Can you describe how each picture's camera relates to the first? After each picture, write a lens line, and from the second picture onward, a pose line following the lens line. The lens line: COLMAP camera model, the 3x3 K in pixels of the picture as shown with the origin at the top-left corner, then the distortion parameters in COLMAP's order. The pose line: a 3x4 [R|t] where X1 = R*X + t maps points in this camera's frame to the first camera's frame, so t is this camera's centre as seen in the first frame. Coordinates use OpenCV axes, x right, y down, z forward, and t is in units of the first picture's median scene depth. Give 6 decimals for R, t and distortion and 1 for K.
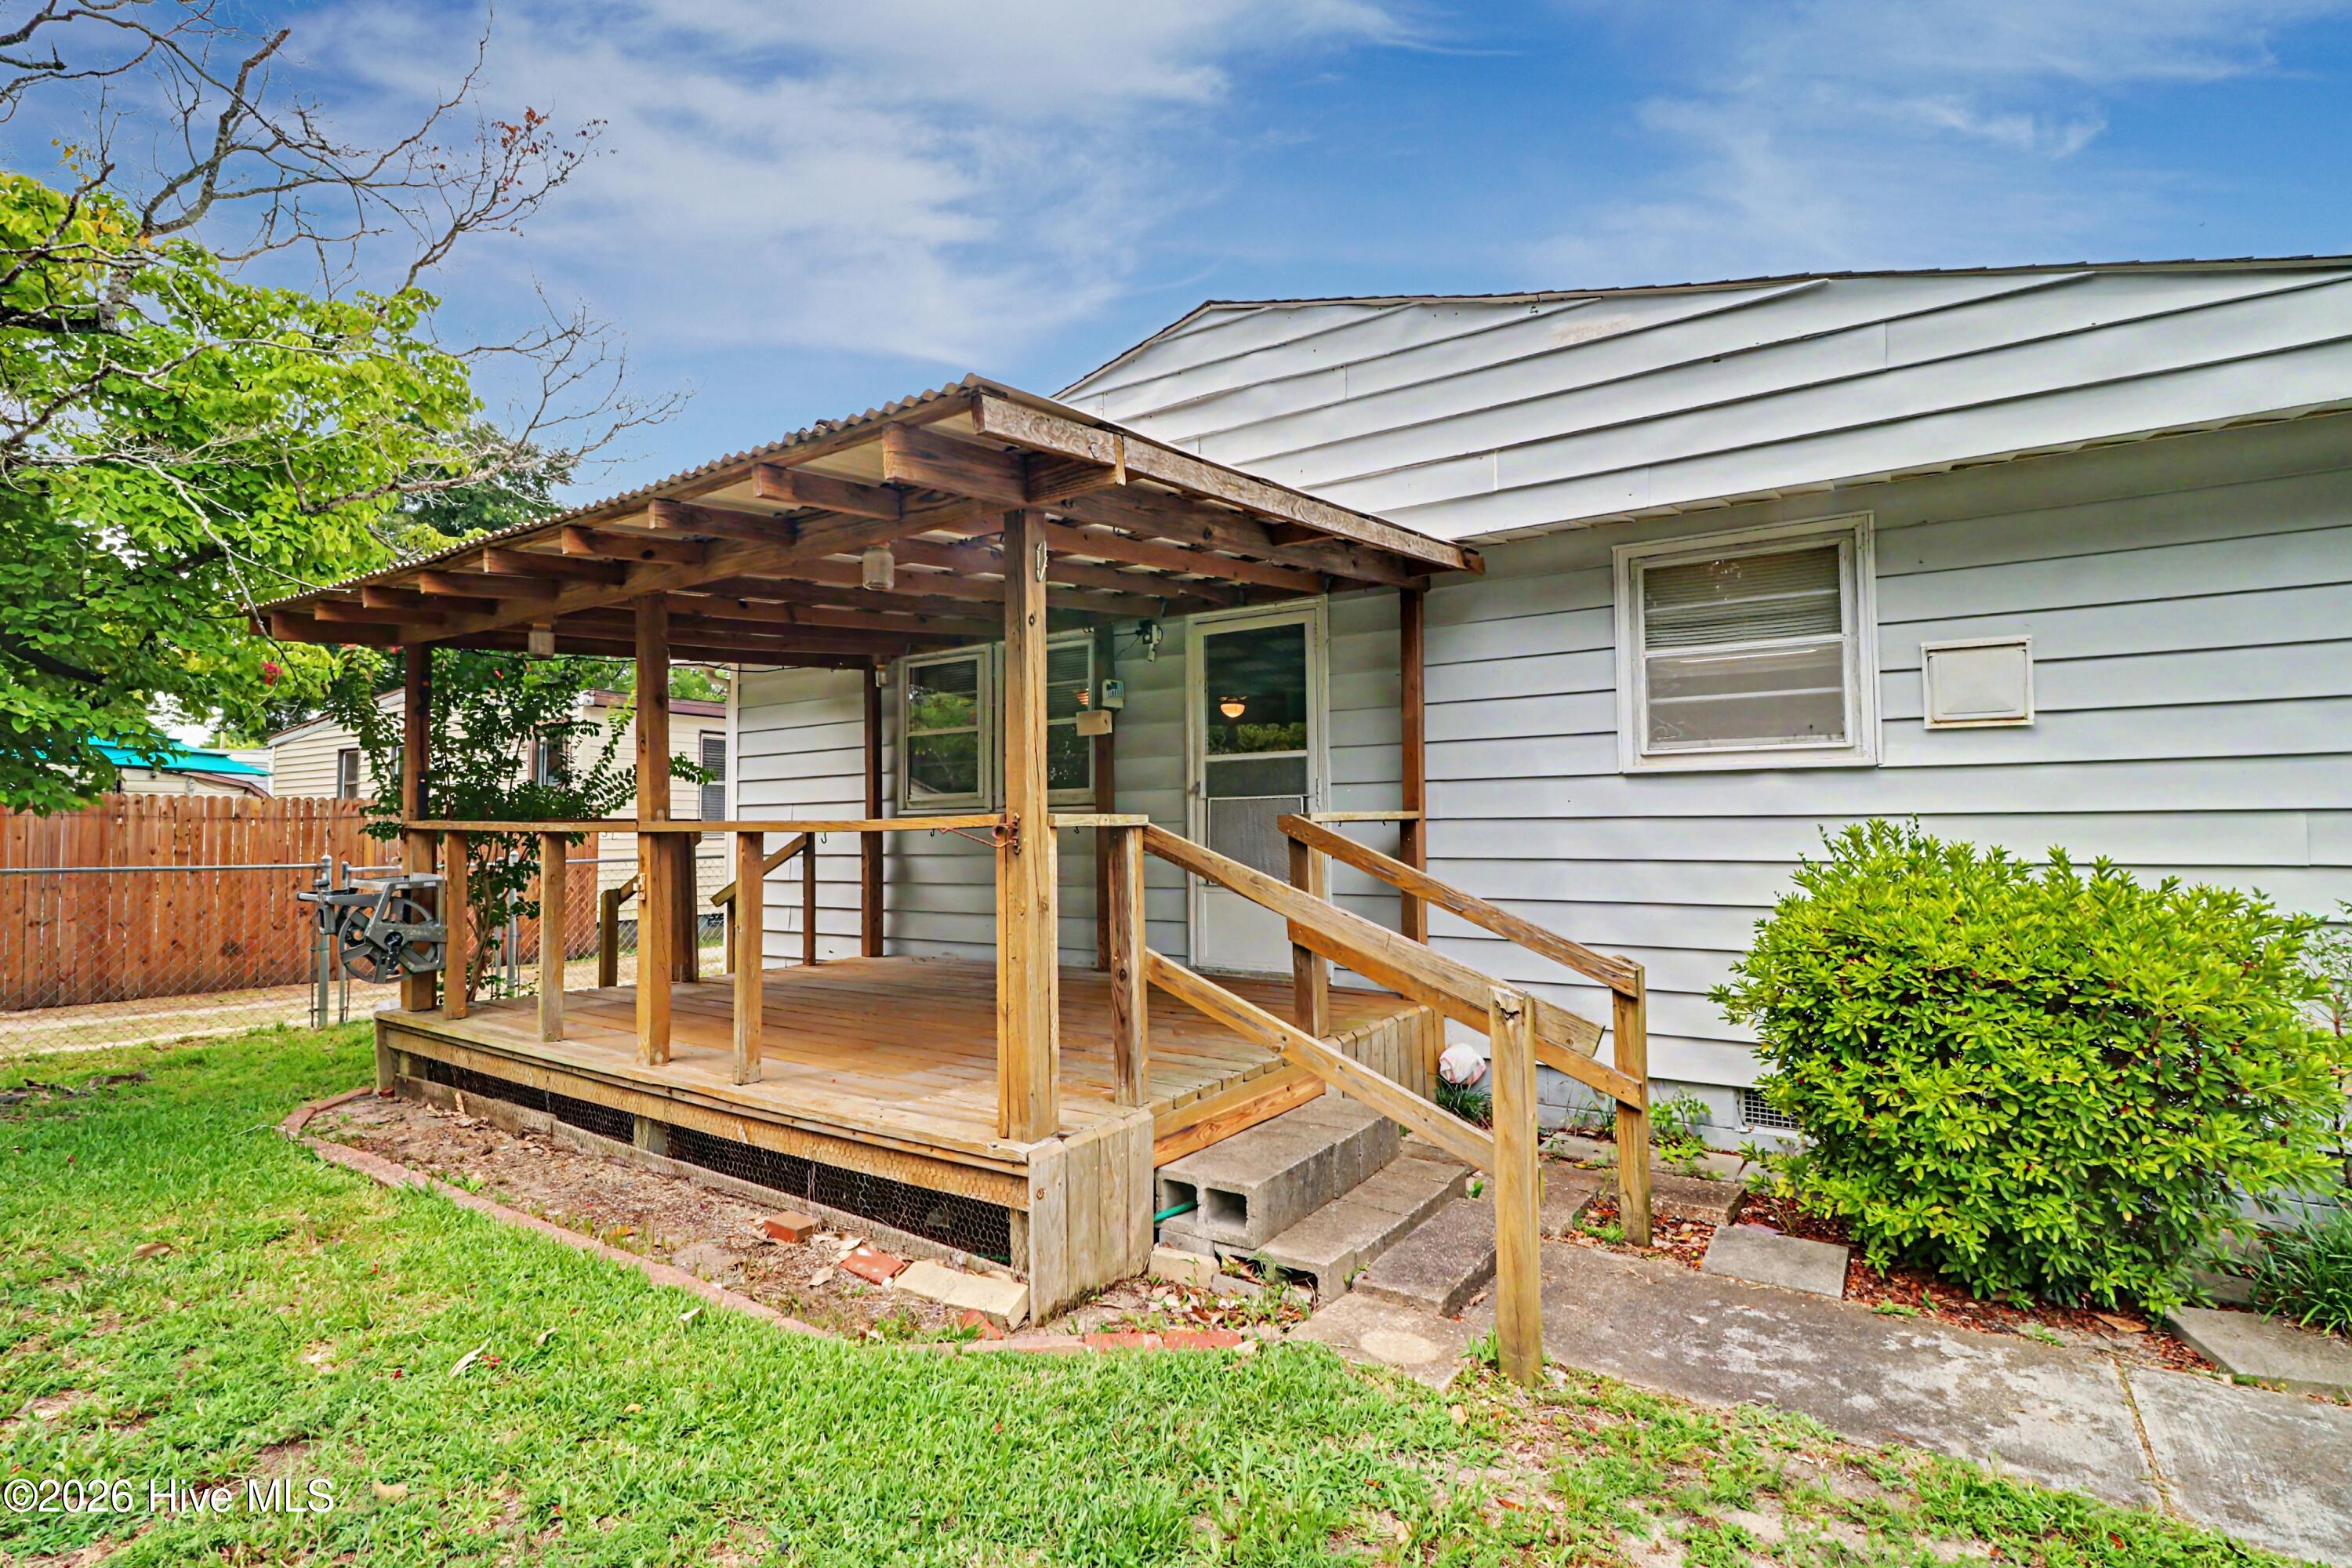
lens RADIAL K [[1086.3, 0, 1176.0], [0, 1086.3, 784.0], [0, 0, 1]] dist [0.001480, 0.000216]
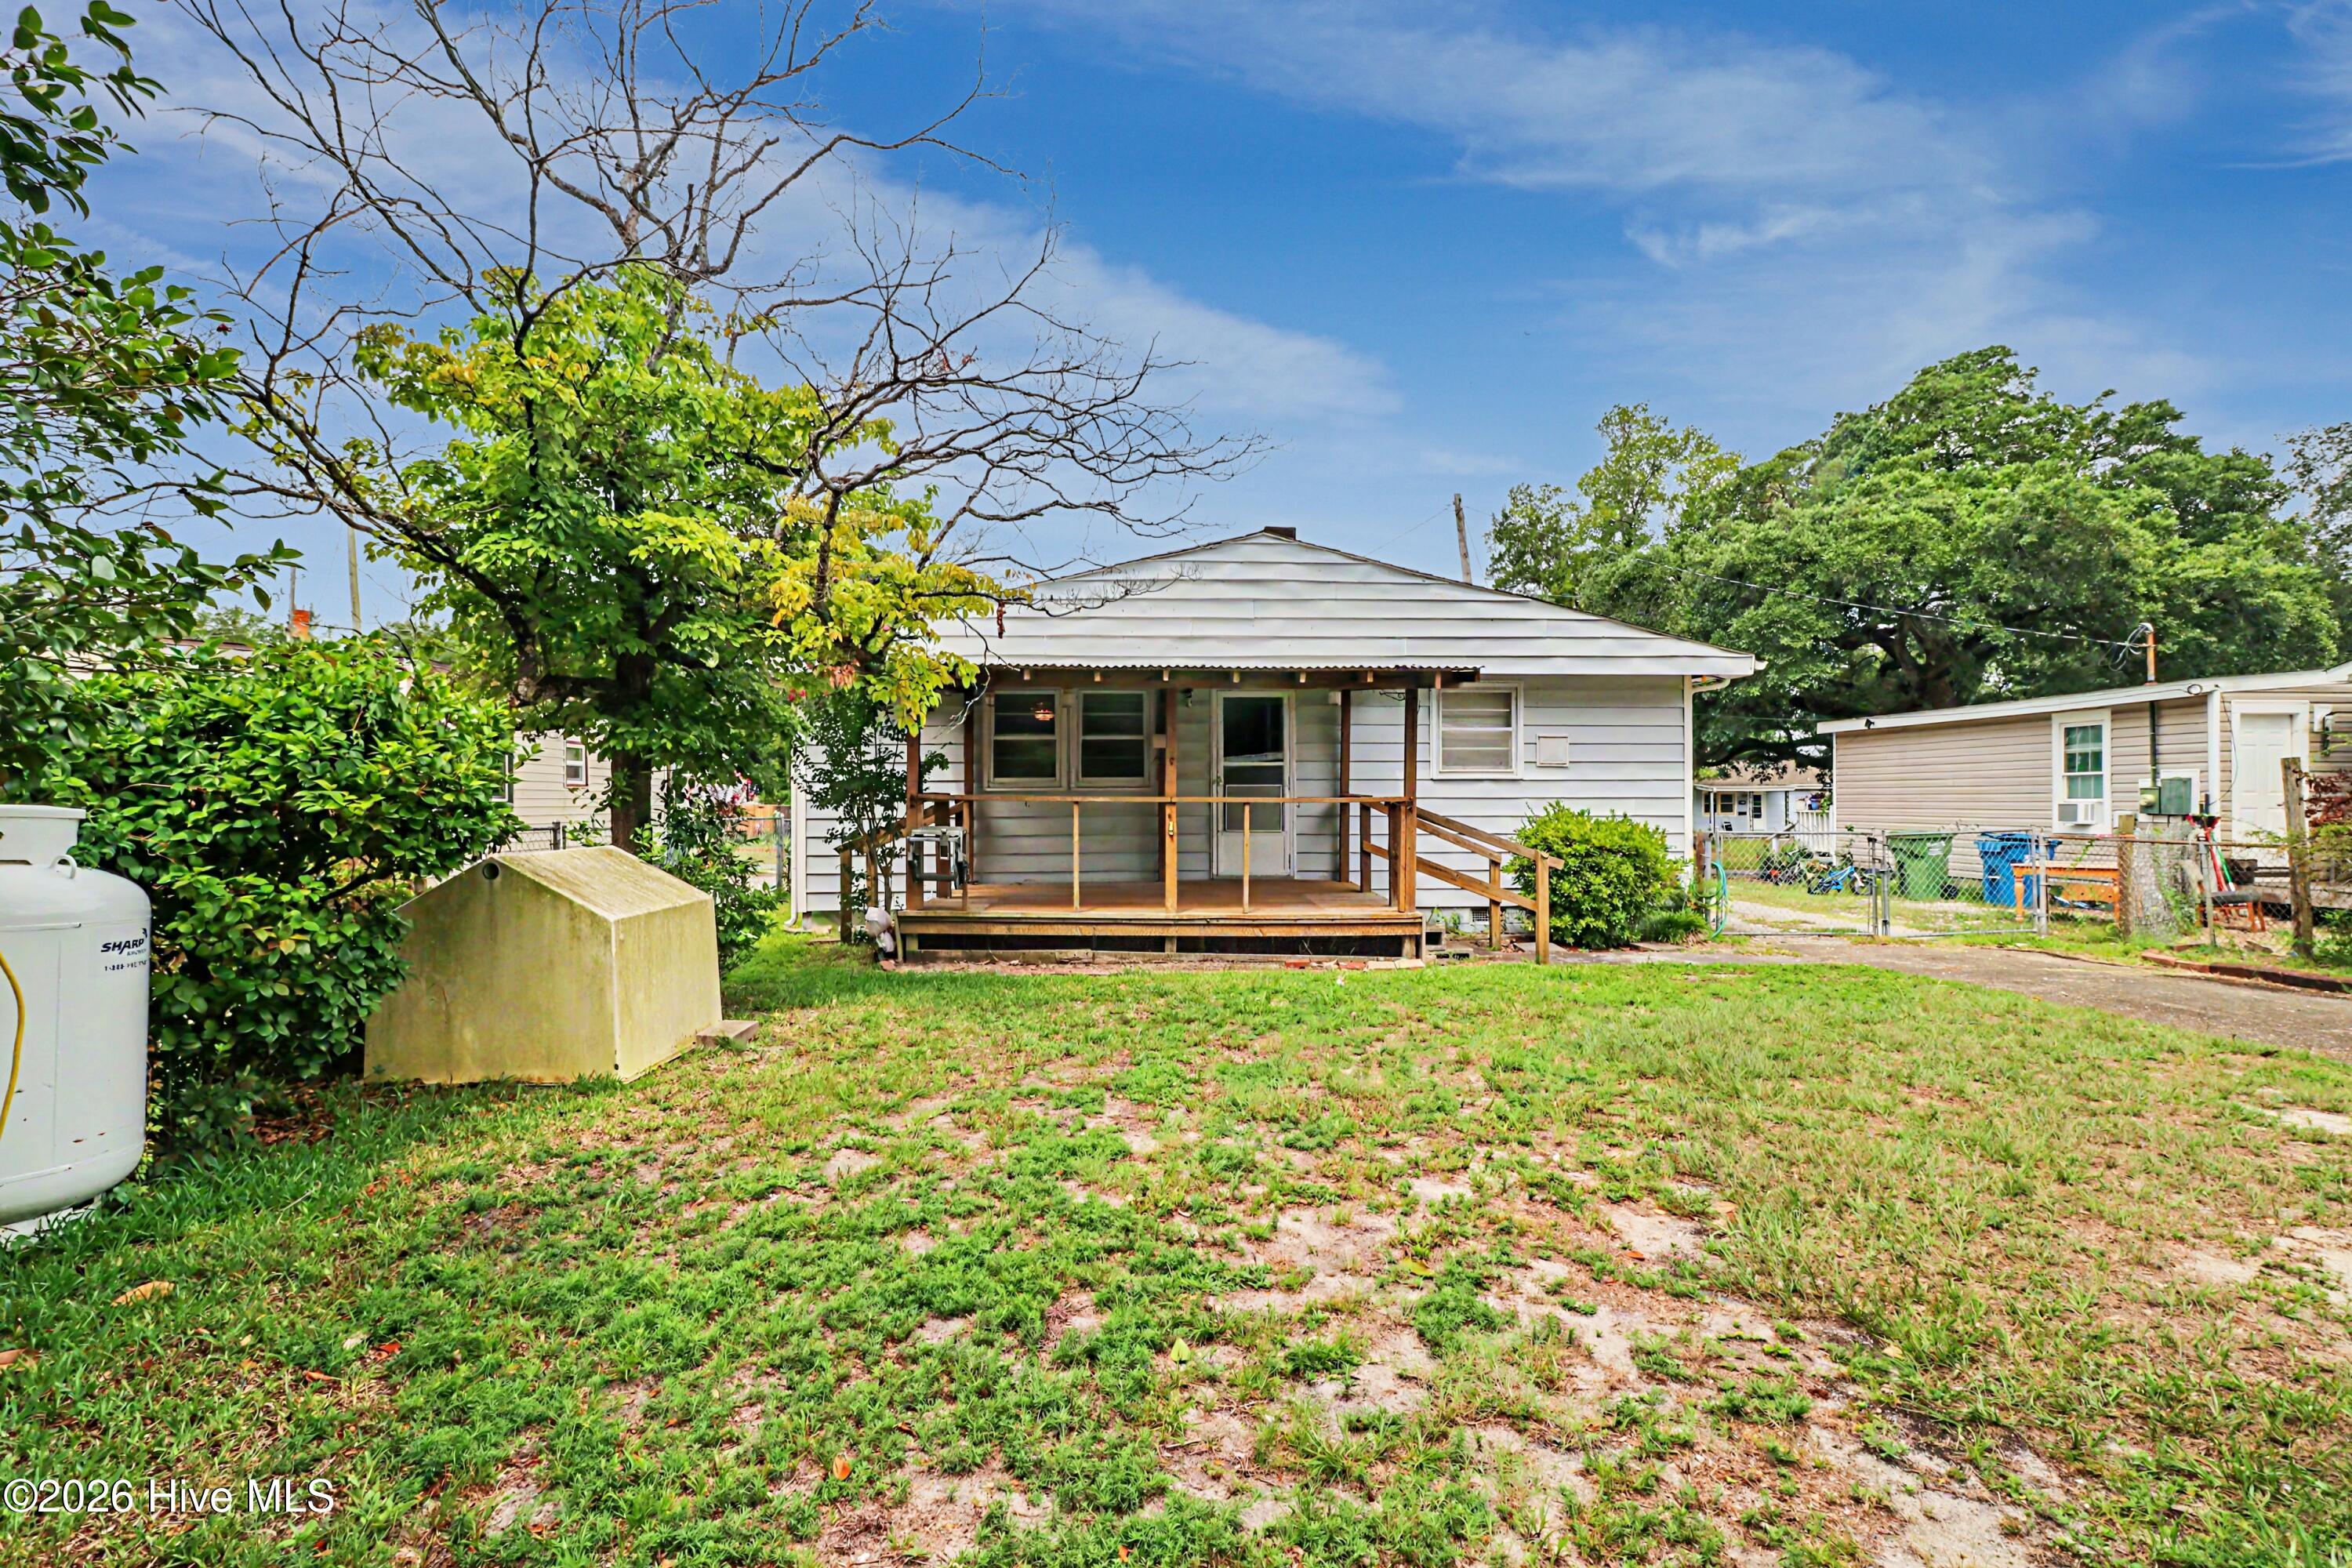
lens RADIAL K [[1101.7, 0, 1176.0], [0, 1101.7, 784.0], [0, 0, 1]] dist [0.000280, 0.000040]
pose [[0.814073, 0.016953, 0.580515, -1.502363], [-0.032191, 0.999354, 0.015958, -0.021512], [-0.579870, -0.031679, 0.814093, -0.644871]]
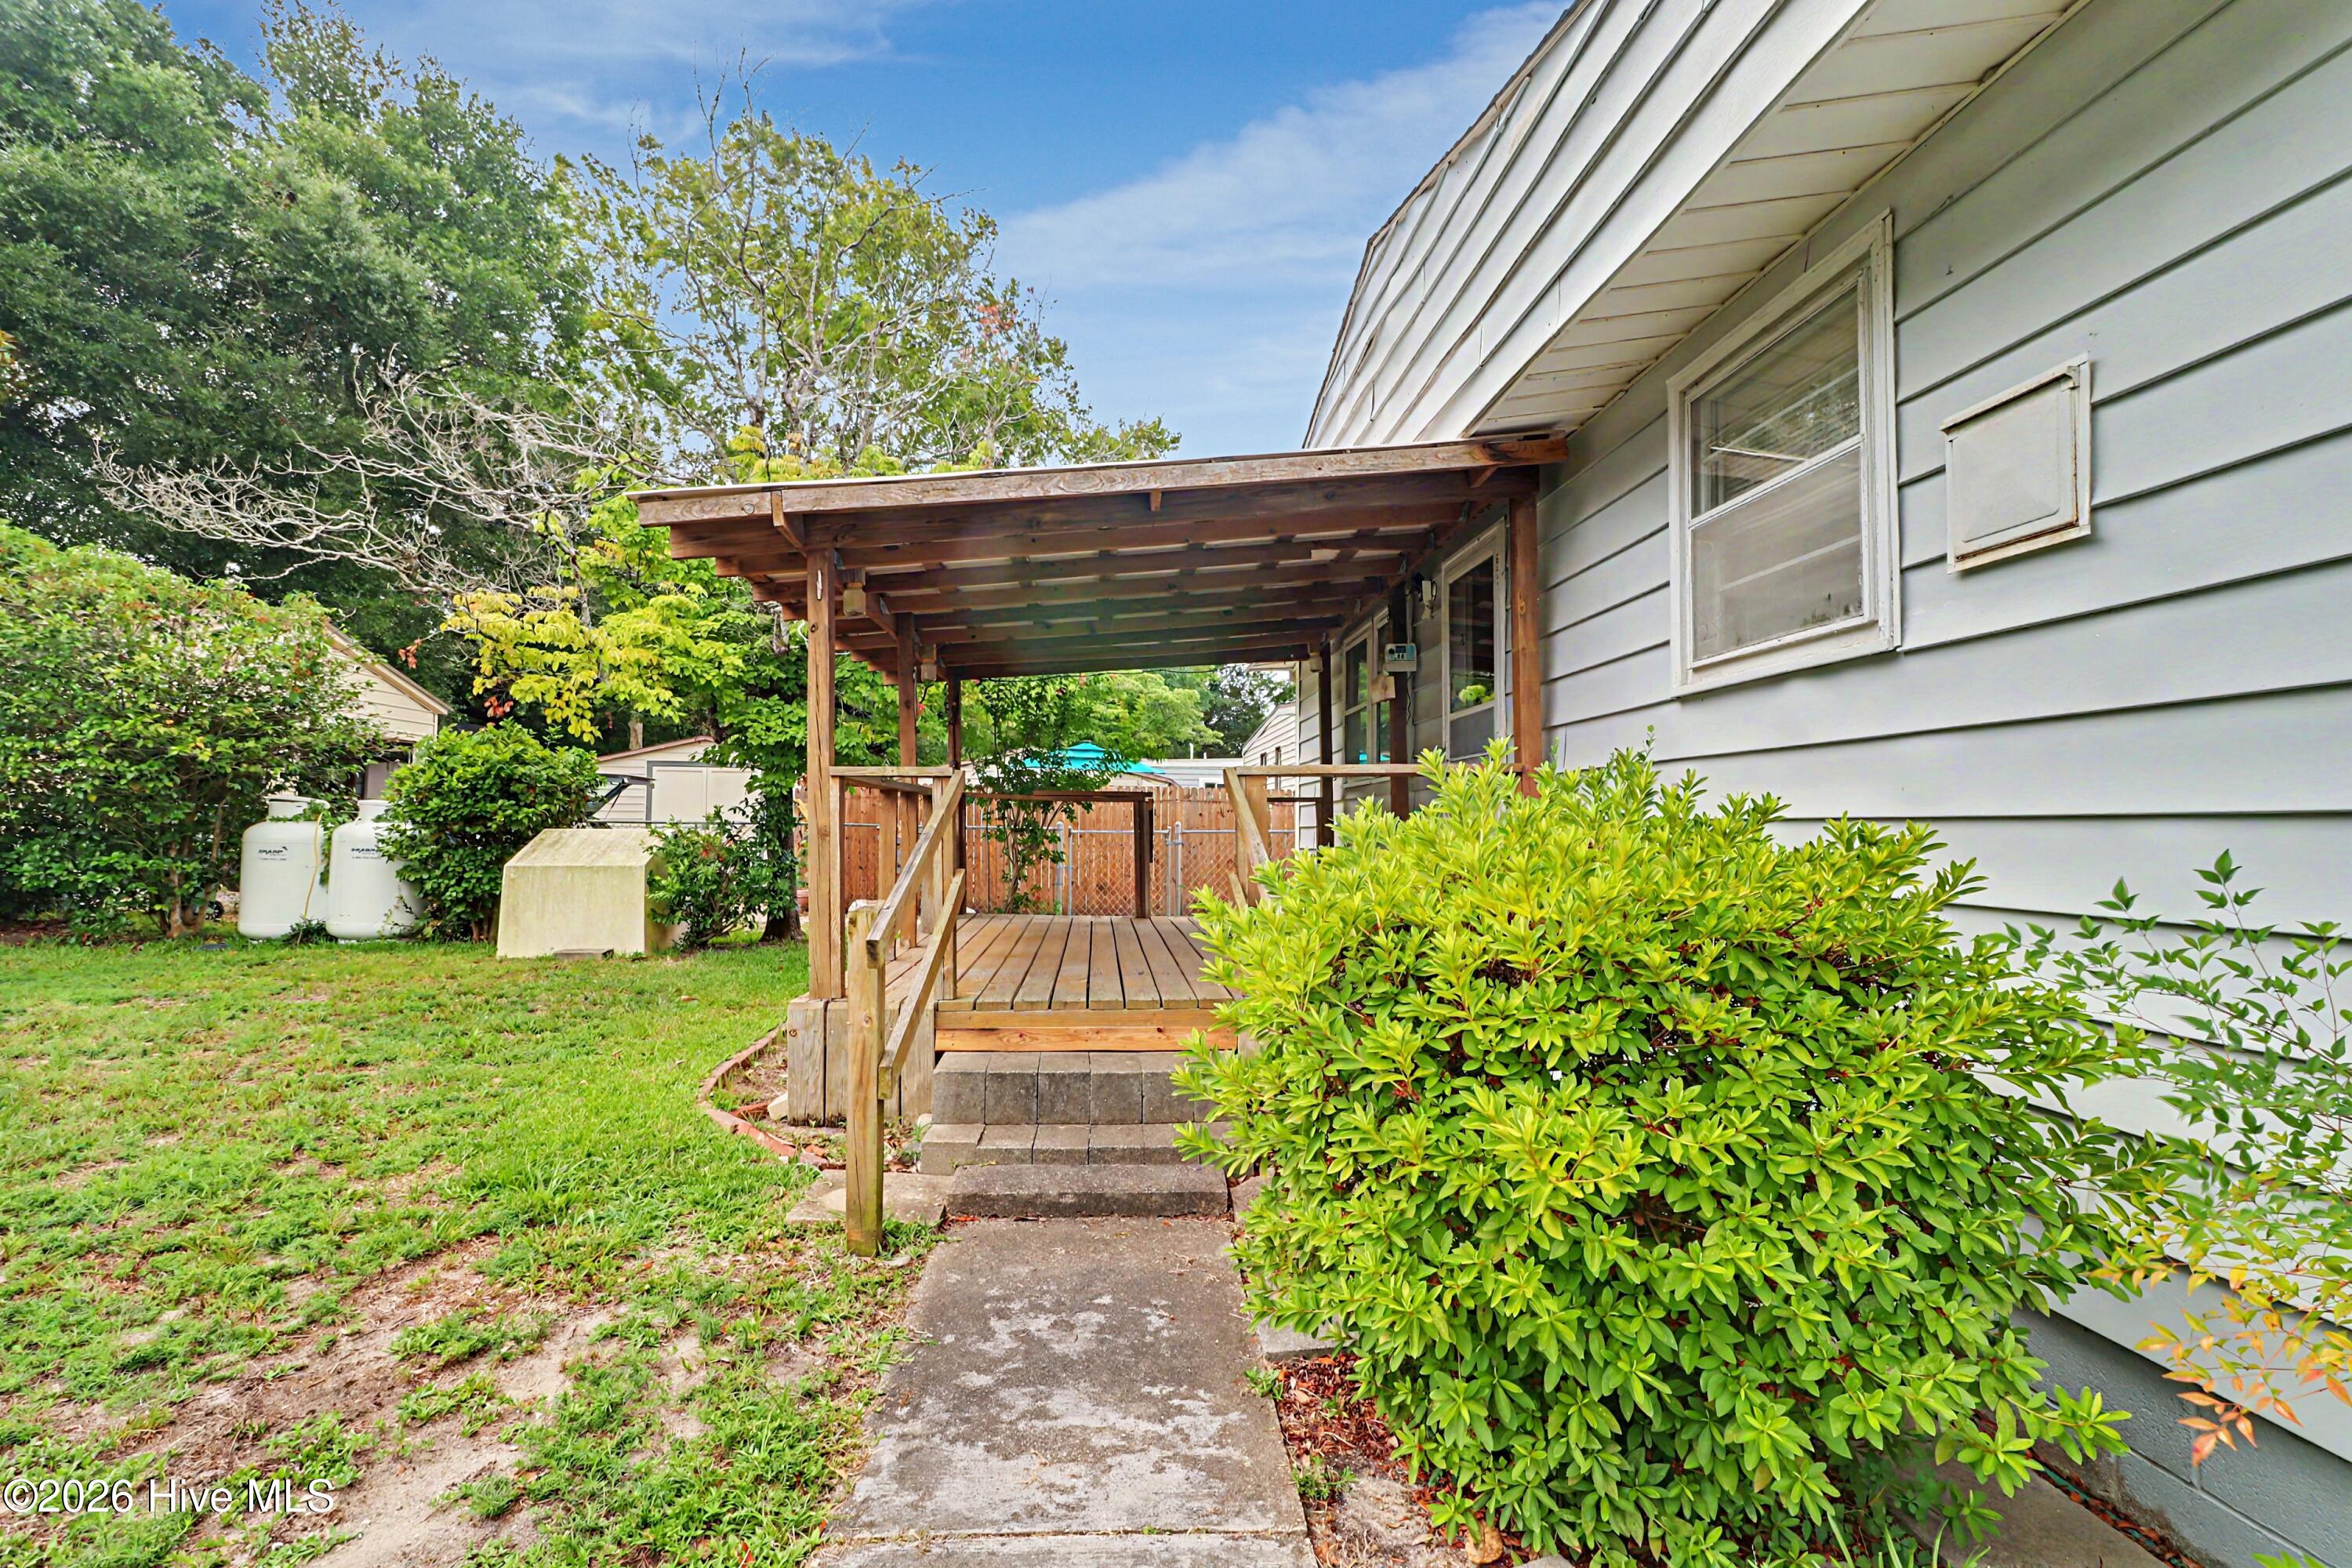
lens RADIAL K [[1086.3, 0, 1176.0], [0, 1086.3, 784.0], [0, 0, 1]] dist [0.001480, 0.000216]
pose [[0.617658, -0.020843, -0.786171, 0.822317], [0.025440, 0.999655, -0.006516, 0.045917], [0.786035, -0.015976, 0.617975, 0.326168]]
